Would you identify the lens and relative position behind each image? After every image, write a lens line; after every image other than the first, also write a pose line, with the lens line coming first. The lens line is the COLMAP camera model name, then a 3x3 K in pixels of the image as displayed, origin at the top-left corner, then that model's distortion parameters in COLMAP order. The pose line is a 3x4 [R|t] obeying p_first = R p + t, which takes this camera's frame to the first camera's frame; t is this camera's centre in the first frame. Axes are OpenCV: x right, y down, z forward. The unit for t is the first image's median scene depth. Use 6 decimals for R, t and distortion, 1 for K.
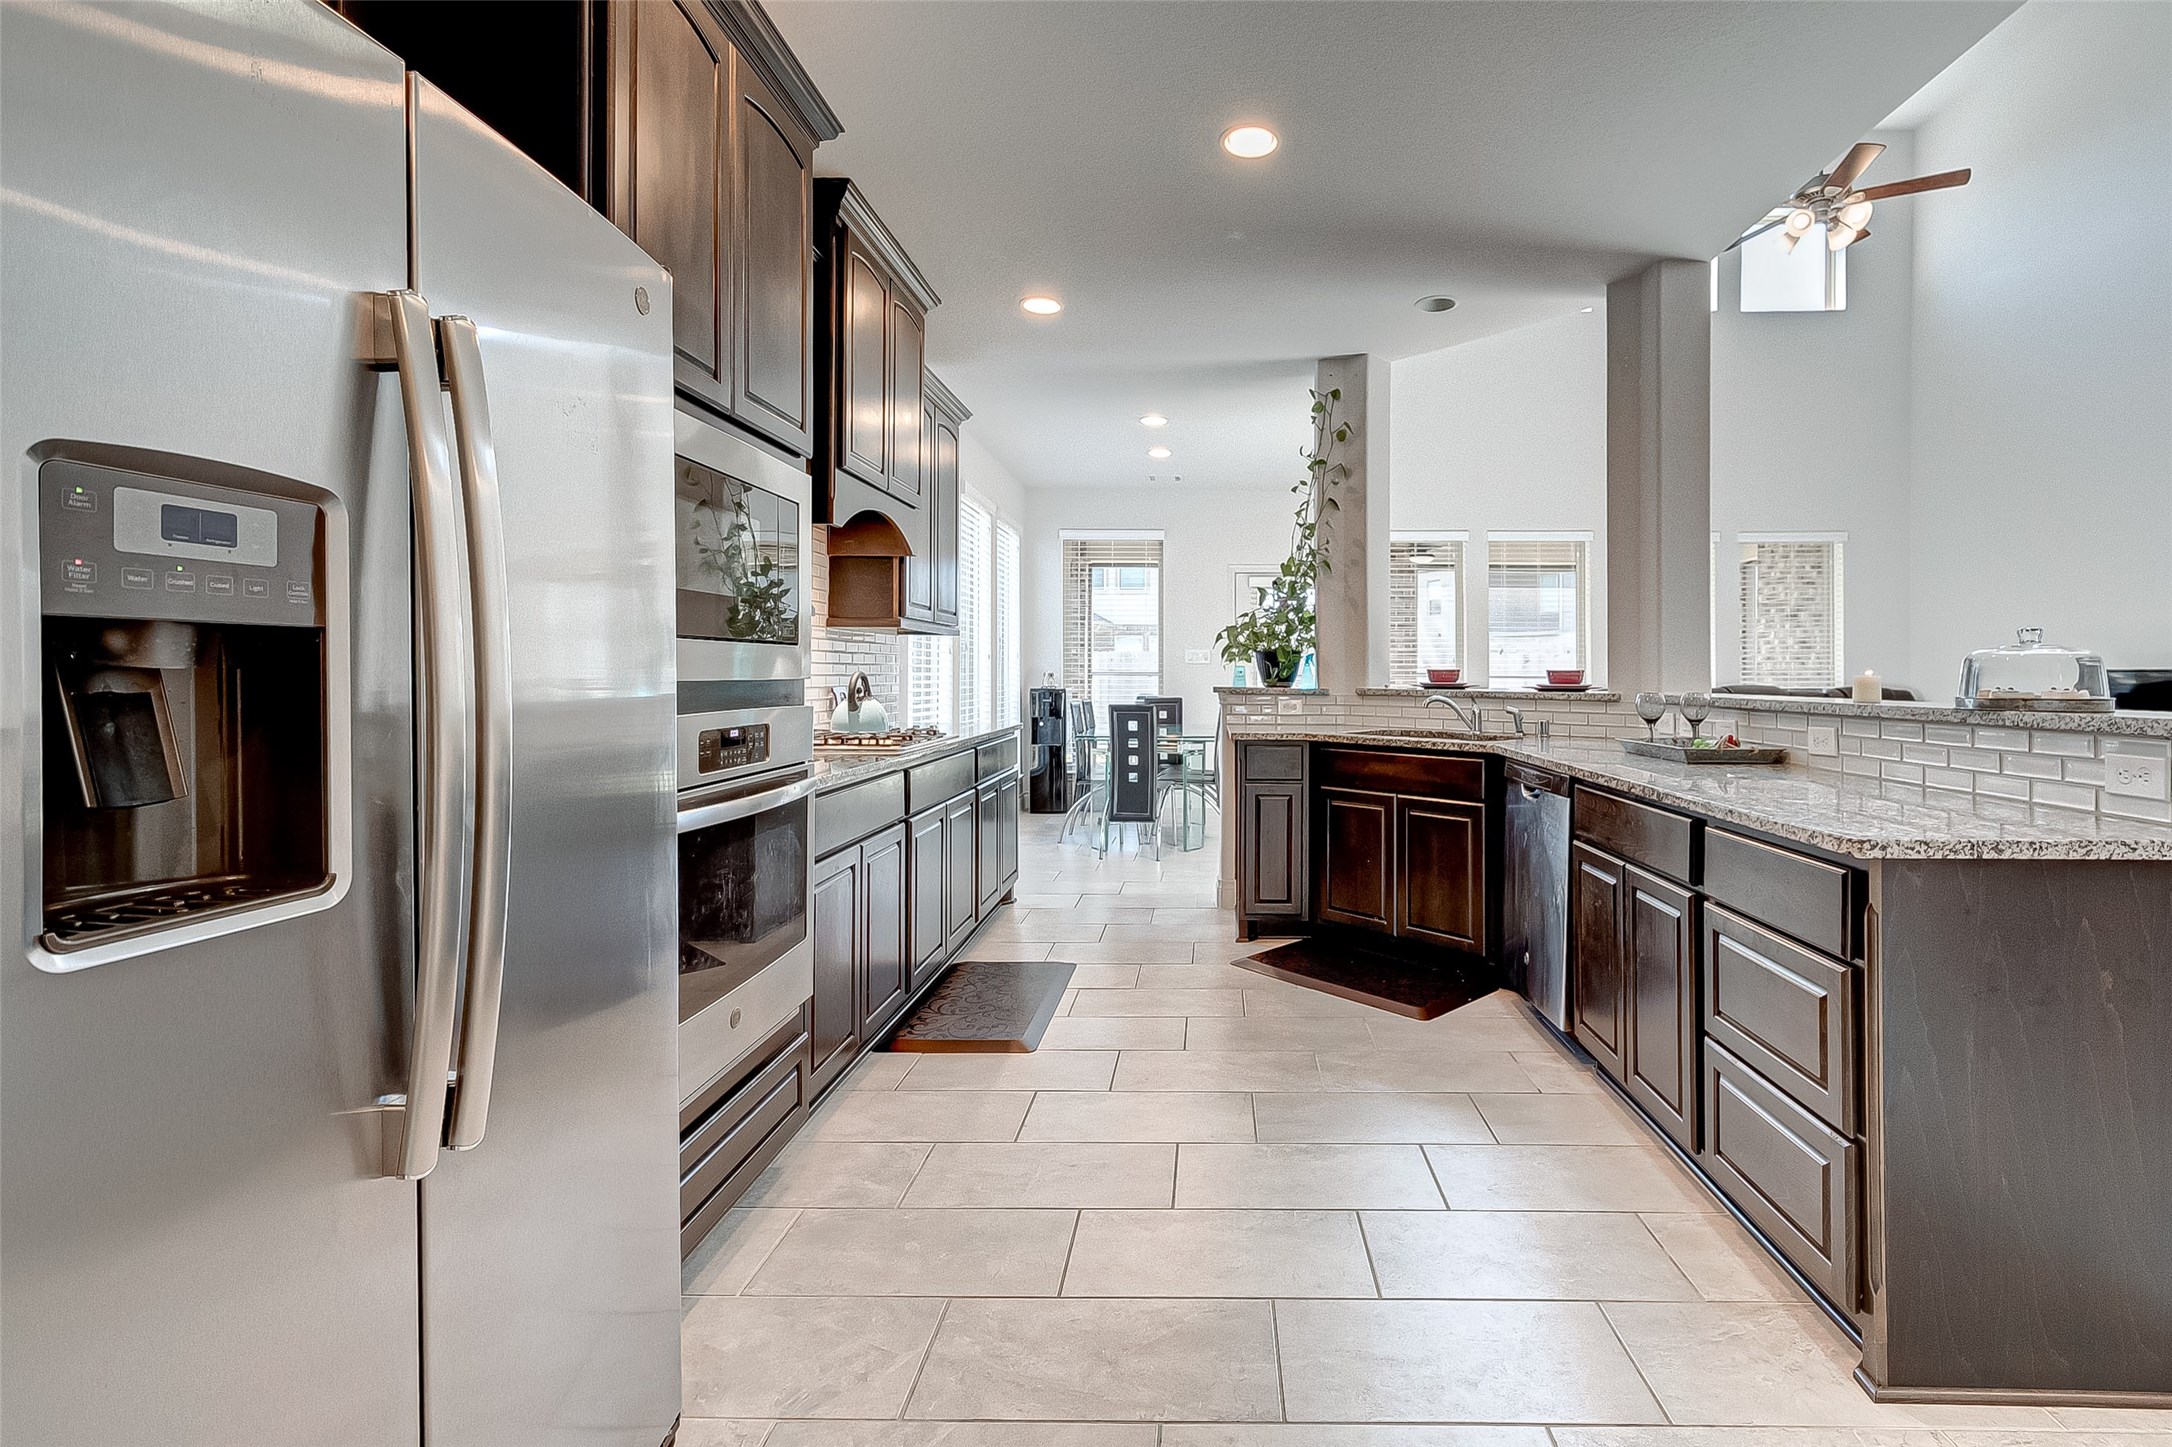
lens RADIAL K [[978.8, 0, 1207.2], [0, 978.8, 661.4], [0, 0, 1]] dist [0.024565, -0.002689]
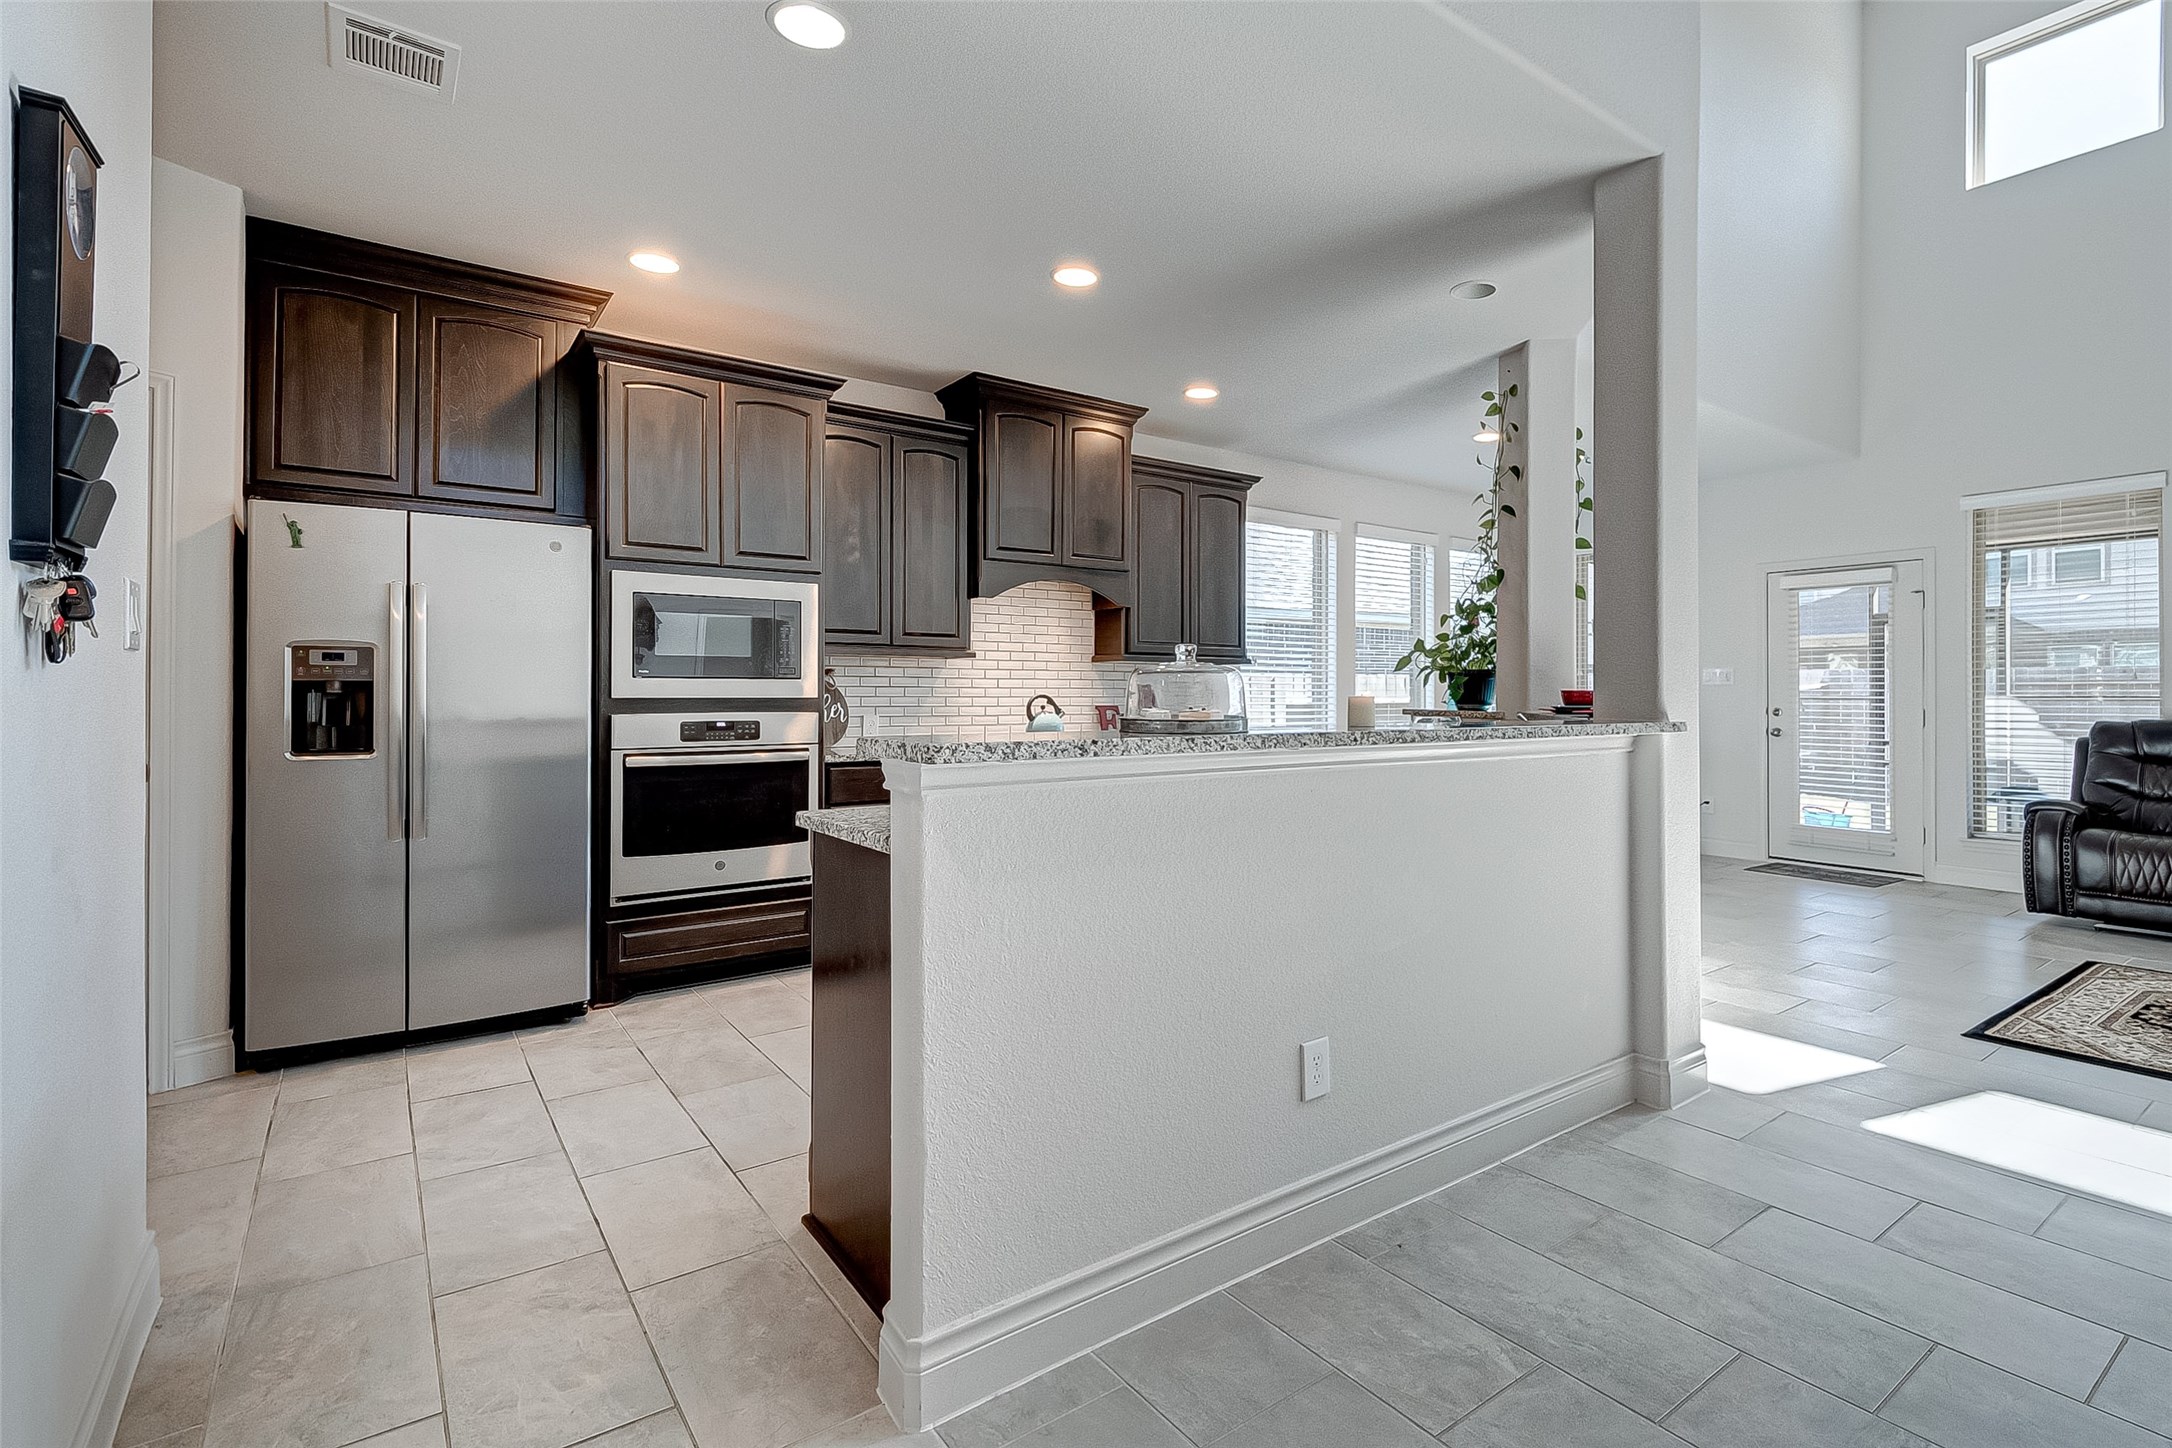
lens RADIAL K [[1010.2, 0, 1201.7], [0, 1010.2, 682.1], [0, 0, 1]] dist [0.008696, -0.004153]
pose [[0.639715, -0.012203, -0.768516, 0.967292], [0.010029, 0.999921, -0.007529, 0.006796], [0.768547, -0.002891, 0.639787, 0.242981]]
